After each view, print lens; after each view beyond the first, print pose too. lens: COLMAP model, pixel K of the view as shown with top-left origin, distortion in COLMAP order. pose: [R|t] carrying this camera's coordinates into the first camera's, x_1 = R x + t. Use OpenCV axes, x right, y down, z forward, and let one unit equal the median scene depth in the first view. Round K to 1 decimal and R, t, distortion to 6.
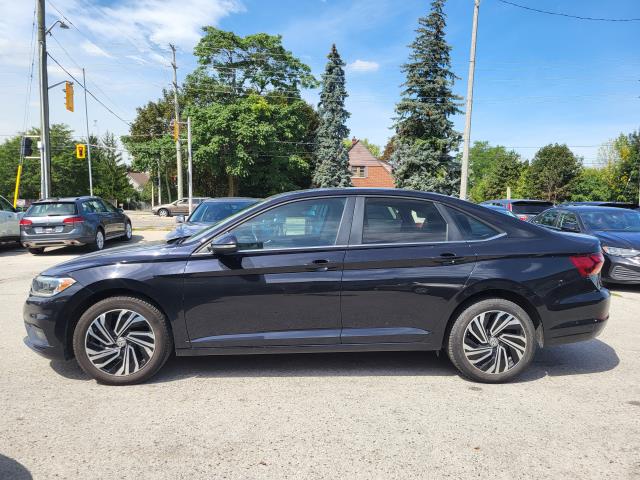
lens RADIAL K [[481.4, 0, 316.2], [0, 481.4, 238.6], [0, 0, 1]] dist [0.041993, -0.007038]
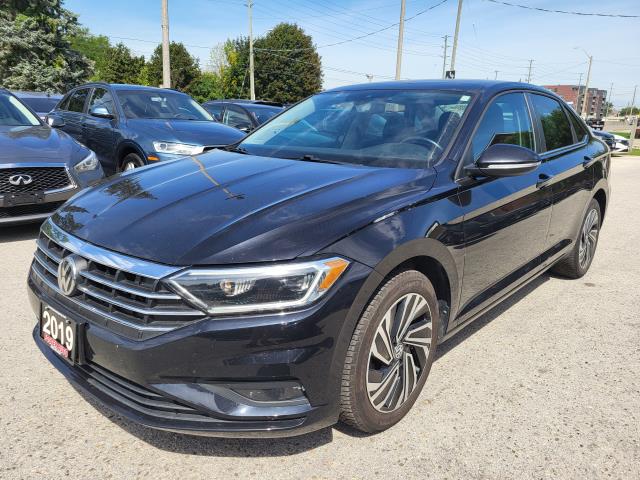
lens RADIAL K [[486.3, 0, 320.0], [0, 486.3, 240.0], [0, 0, 1]] dist [0.047316, -0.037889]
pose [[0.708722, -0.165682, 0.685757, -0.130594], [0.025626, 0.977437, 0.209669, -0.004857], [-0.705022, -0.131023, 0.696977, 0.109085]]
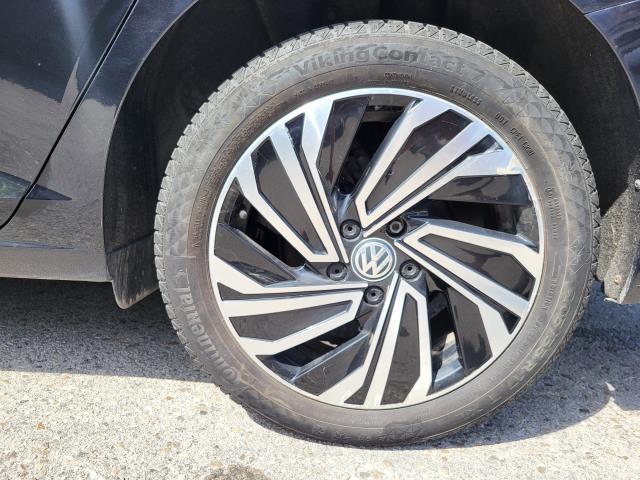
lens RADIAL K [[486.3, 0, 320.0], [0, 486.3, 240.0], [0, 0, 1]] dist [0.047316, -0.037889]
pose [[0.995836, 0.074692, -0.052267, 0.059541], [-0.062752, 0.977516, 0.201306, 0.028029], [0.066128, -0.197188, 0.978133, 0.135610]]
